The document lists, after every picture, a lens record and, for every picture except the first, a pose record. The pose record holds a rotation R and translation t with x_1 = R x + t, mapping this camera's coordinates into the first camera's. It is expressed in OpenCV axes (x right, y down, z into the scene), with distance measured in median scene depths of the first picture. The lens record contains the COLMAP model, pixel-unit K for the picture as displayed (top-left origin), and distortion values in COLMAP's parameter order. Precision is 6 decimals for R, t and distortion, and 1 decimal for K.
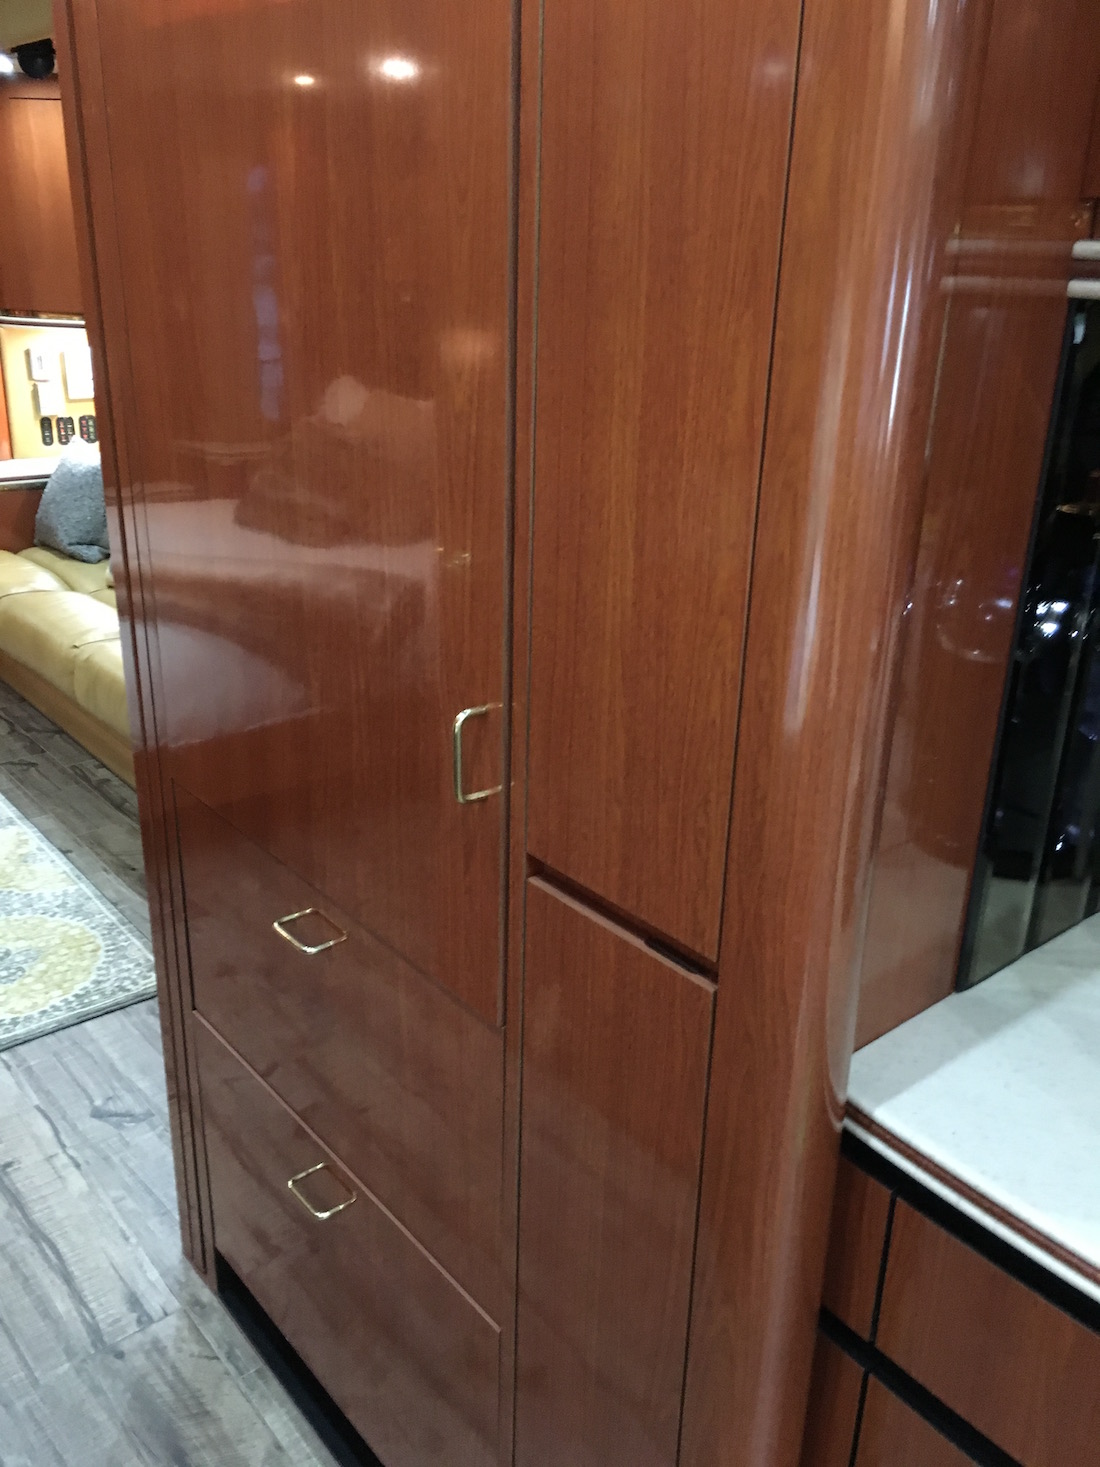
lens RADIAL K [[1241.8, 0, 549.9], [0, 1241.8, 730.2], [0, 0, 1]] dist [0.086933, -0.119443]
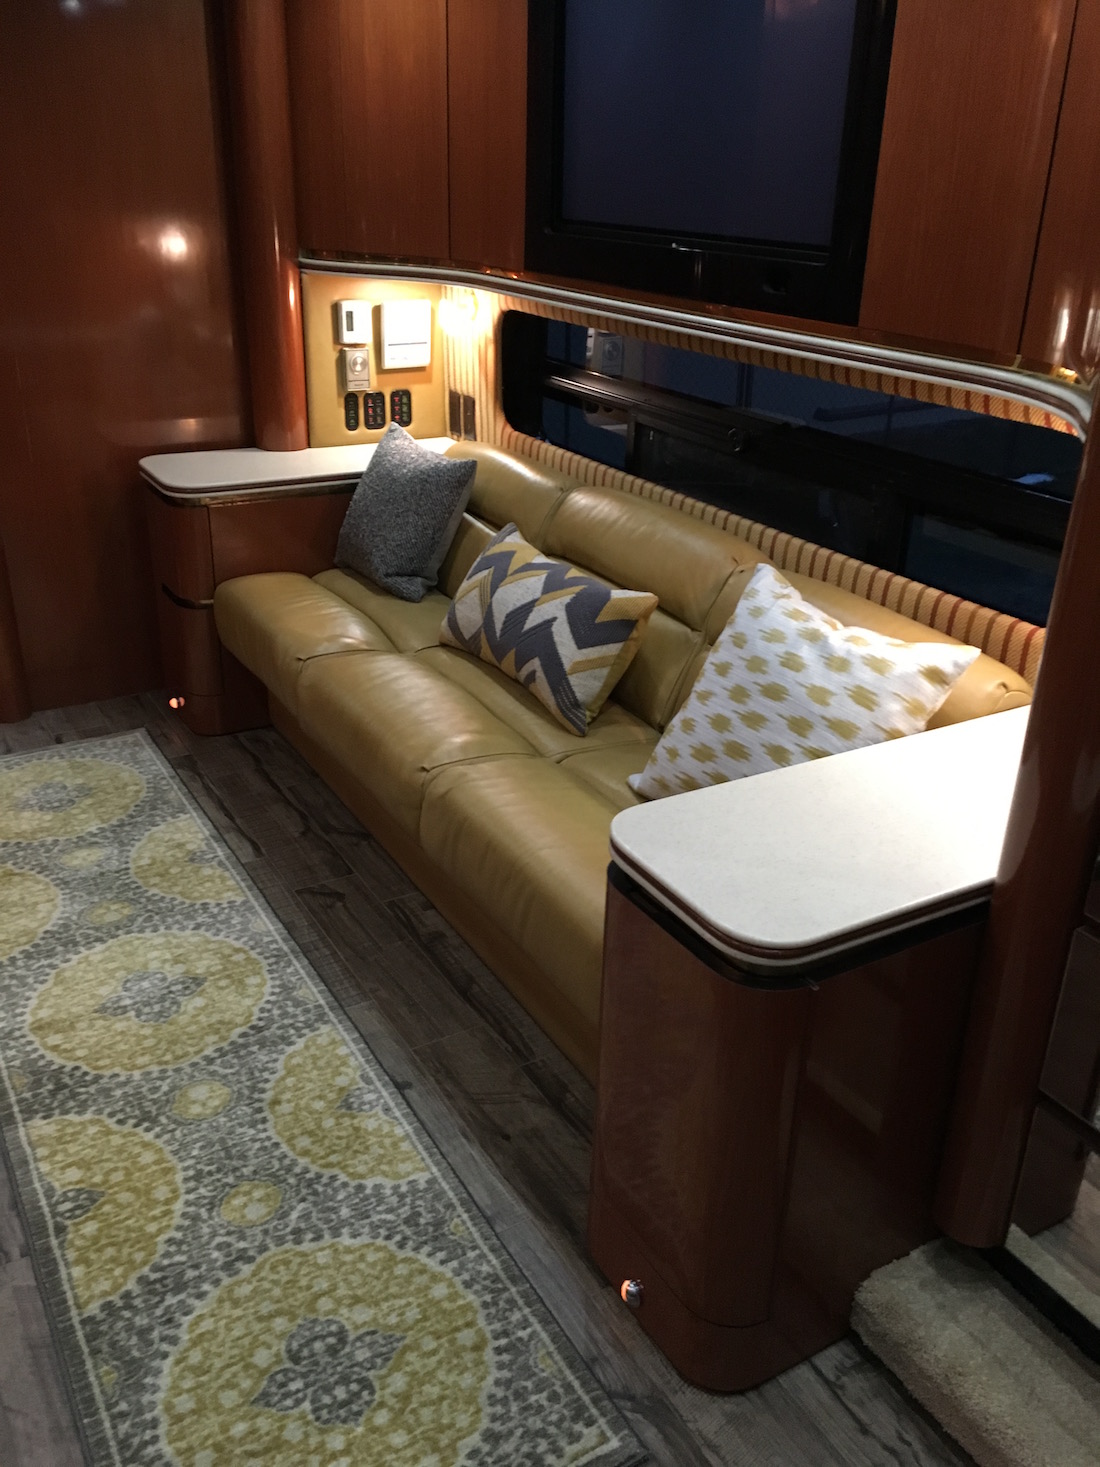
lens RADIAL K [[1243.9, 0, 551.9], [0, 1243.9, 730.4], [0, 0, 1]] dist [0.084417, -0.115587]
pose [[0.987139, 0.063436, -0.146738, -0.212695], [-0.055106, 0.996667, 0.060156, -0.132001], [0.150065, -0.051296, 0.987344, 0.348057]]
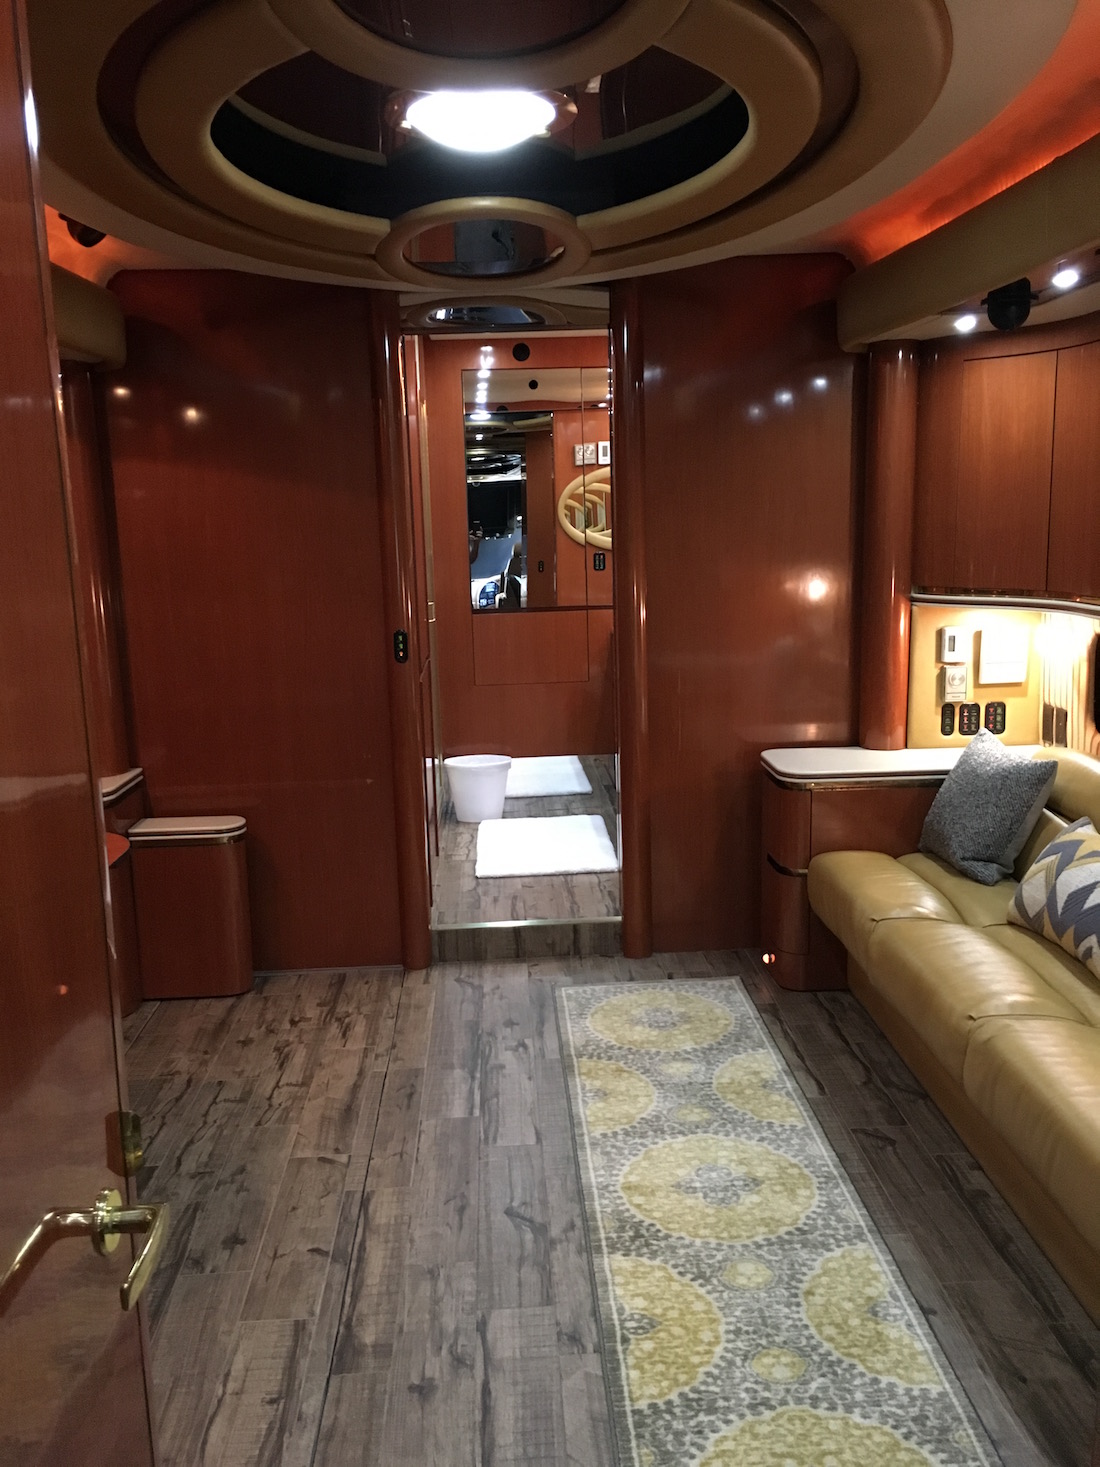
lens RADIAL K [[1241.8, 0, 549.9], [0, 1241.8, 730.2], [0, 0, 1]] dist [0.086933, -0.119443]
pose [[0.796774, 0.055251, -0.601746, -0.136176], [-0.171833, 0.975418, -0.137963, -0.087846], [0.579331, 0.213325, 0.786682, 0.225583]]
